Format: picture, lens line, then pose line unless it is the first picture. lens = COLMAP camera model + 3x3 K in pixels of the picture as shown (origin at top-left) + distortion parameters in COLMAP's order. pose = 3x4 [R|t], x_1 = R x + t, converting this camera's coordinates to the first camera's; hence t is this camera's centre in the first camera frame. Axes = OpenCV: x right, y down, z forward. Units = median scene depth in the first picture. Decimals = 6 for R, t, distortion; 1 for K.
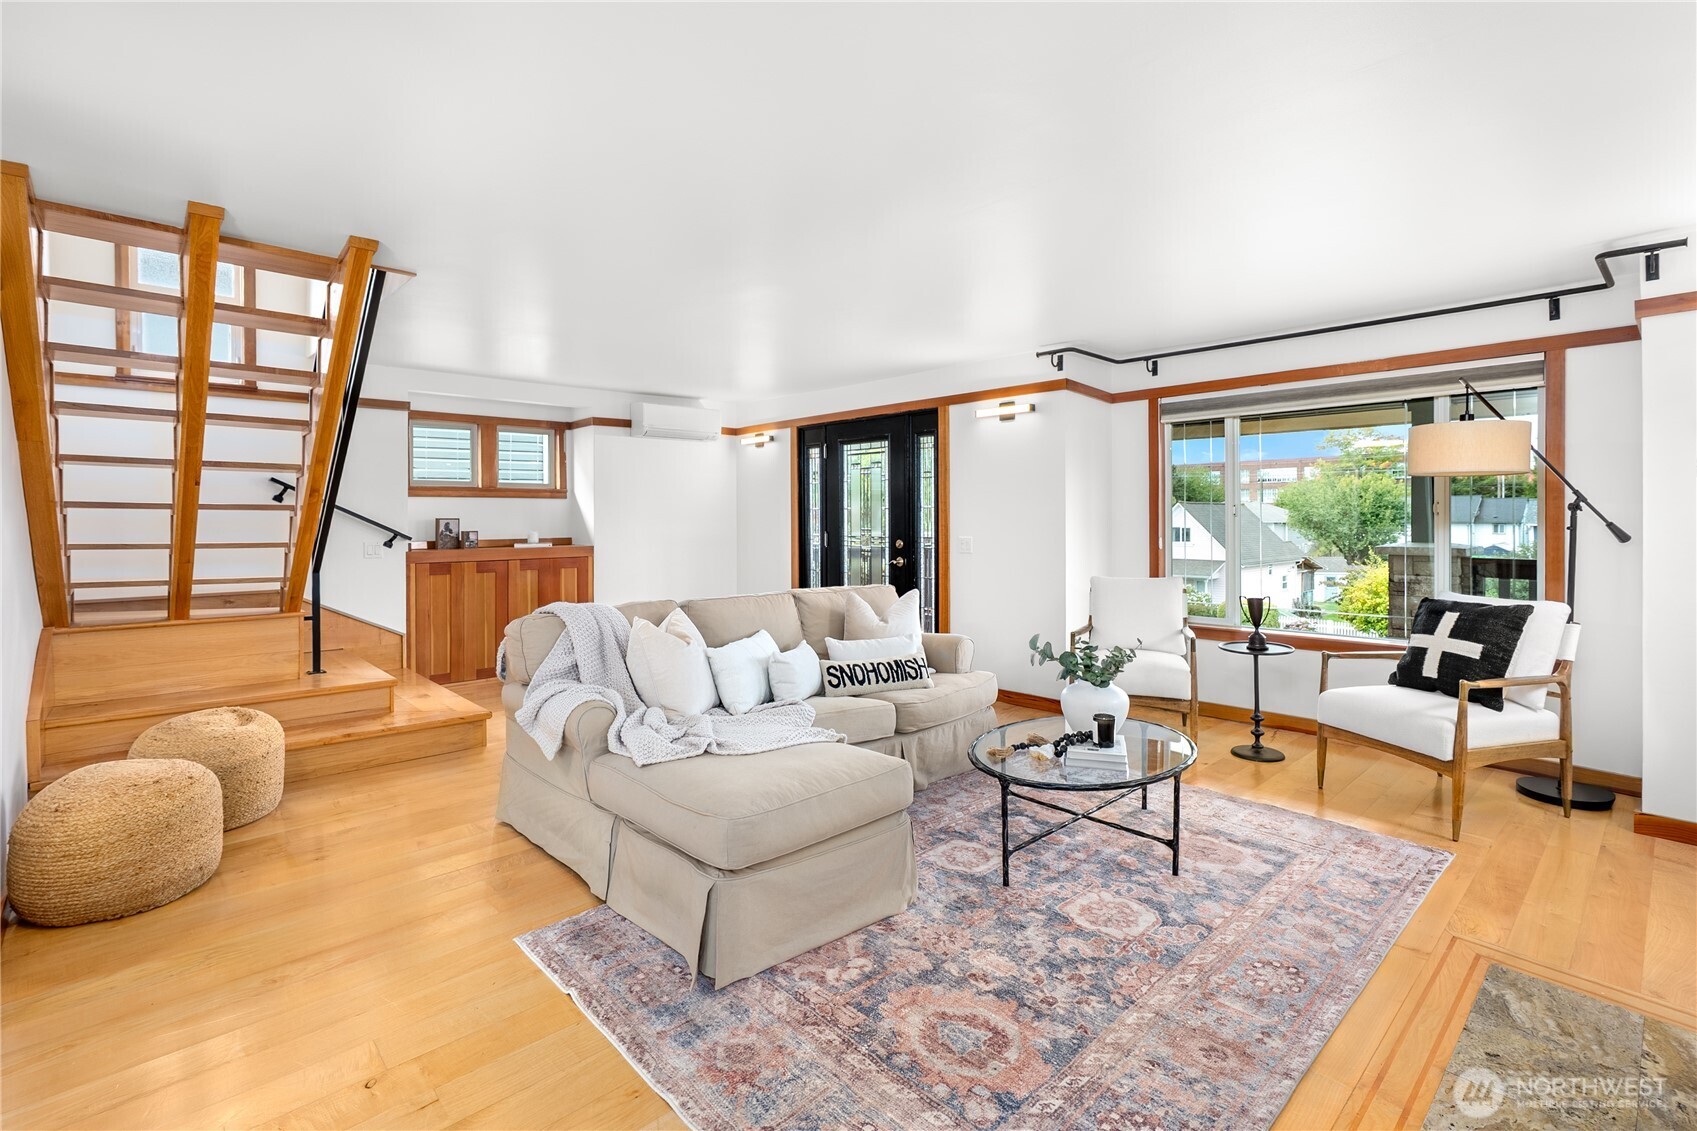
lens RADIAL K [[787.2, 0, 845.3], [0, 787.2, 524.0], [0, 0, 1]] dist [0.000003, 0.000208]
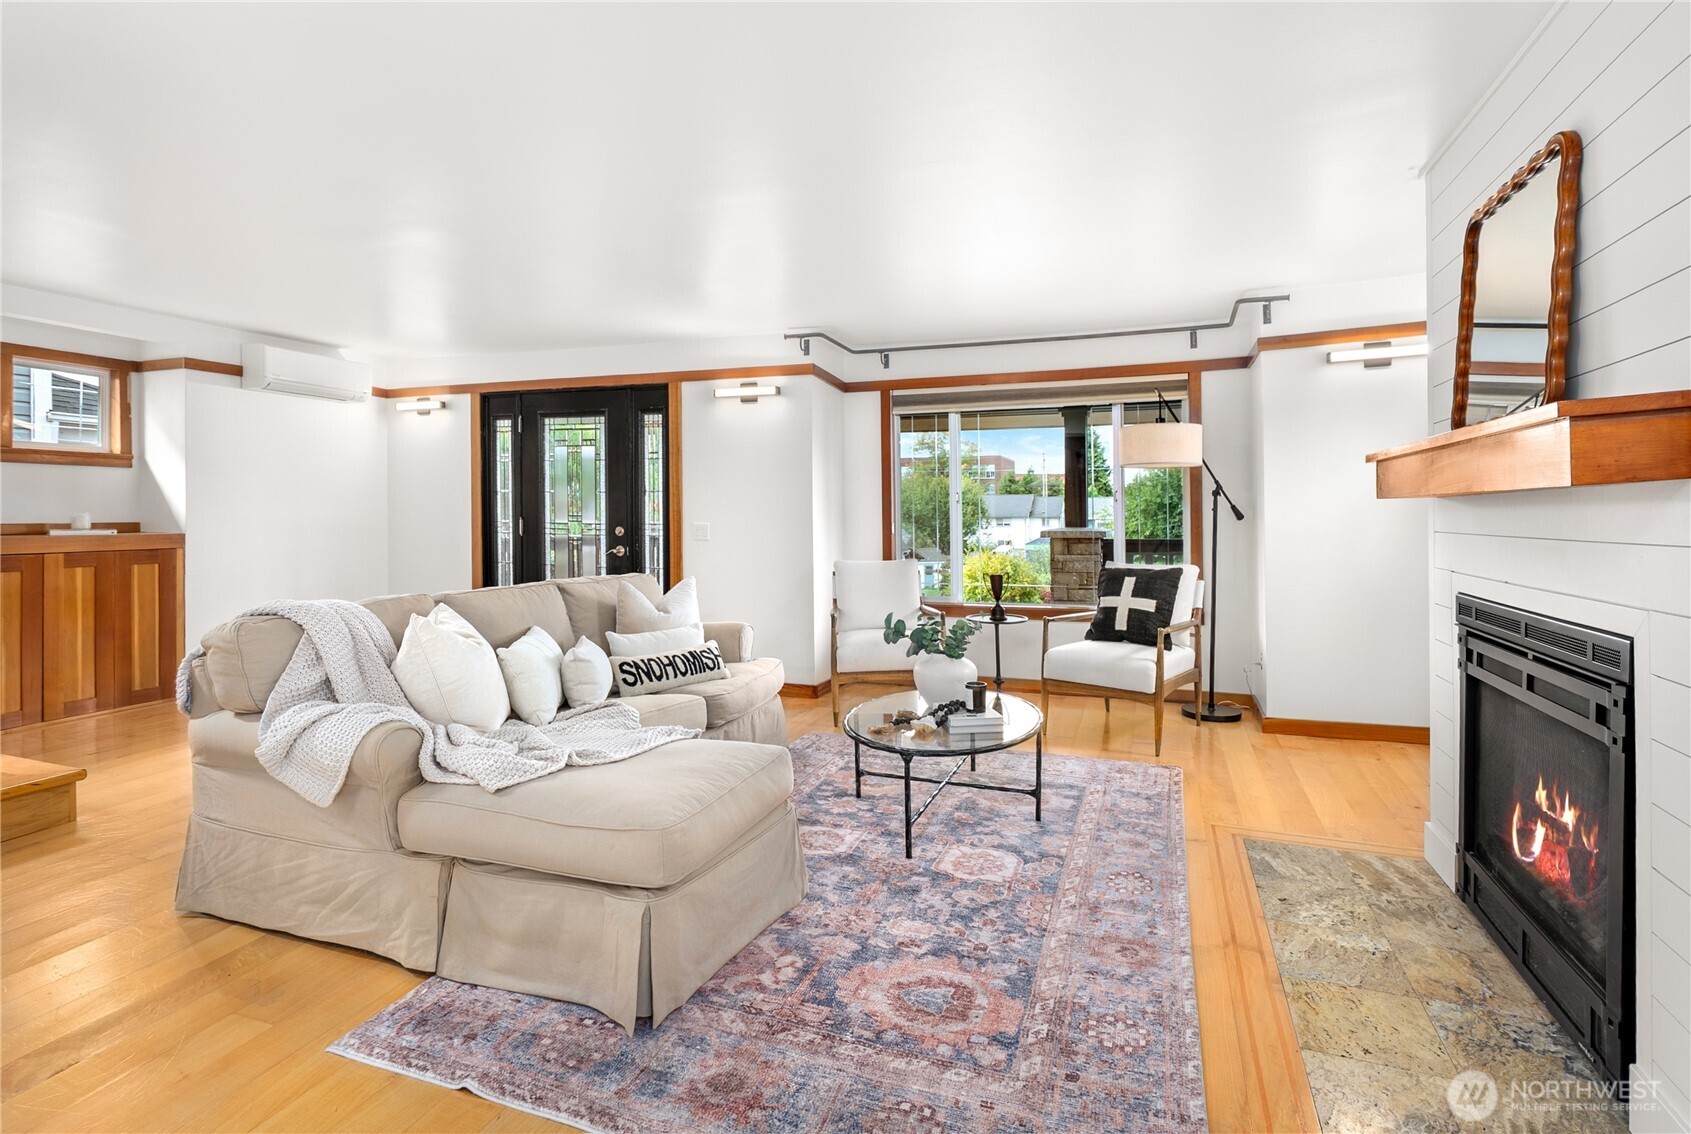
lens RADIAL K [[822.9, 0, 883.1], [0, 822.9, 526.1], [0, 0, 1]] dist [-0.000295, 0.000868]
pose [[0.883511, 0.000104, 0.468411, -0.198097], [-0.004274, 0.999960, 0.007839, 0.019769], [-0.468392, -0.008928, 0.883476, 0.052441]]
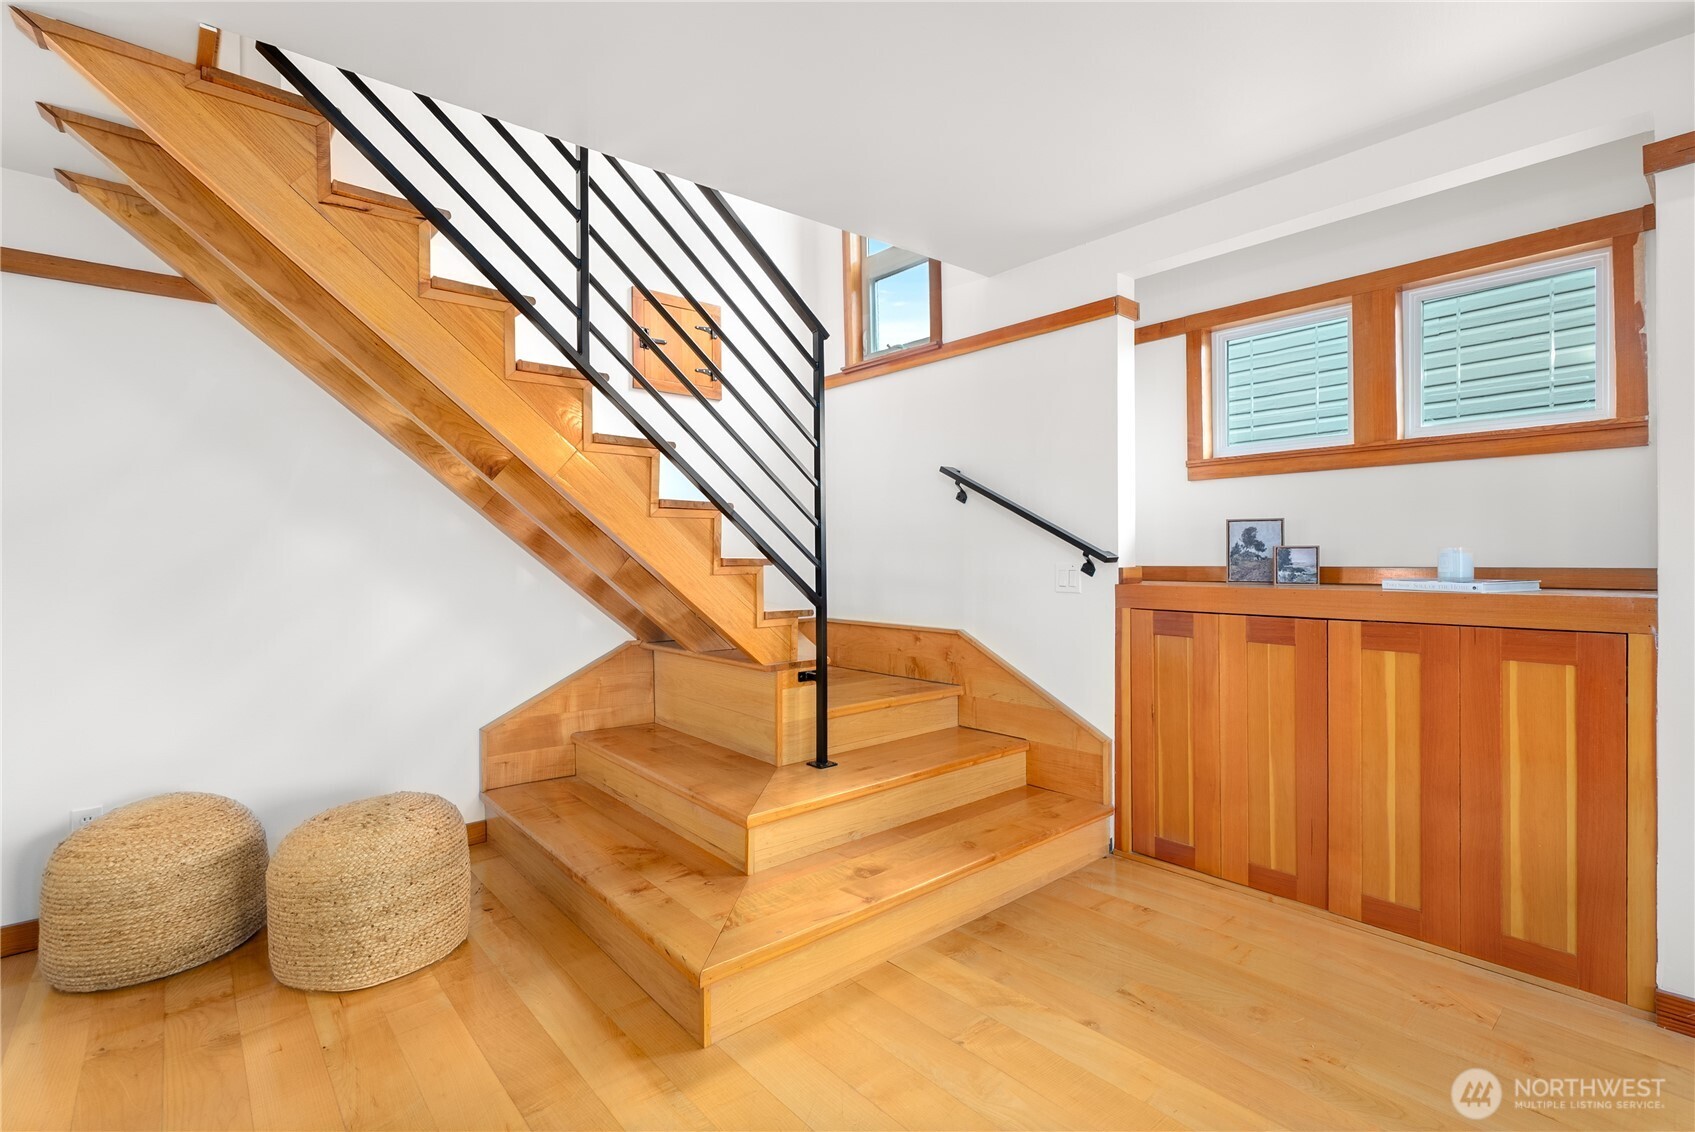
lens RADIAL K [[786.3, 0, 844.3], [0, 786.3, 524.6], [0, 0, 1]] dist [0.000003, 0.000208]
pose [[-0.051951, -0.014371, -0.998546, -0.041417], [0.004191, 0.999885, -0.014608, 0.003639], [0.998641, -0.004944, -0.051884, 1.258944]]
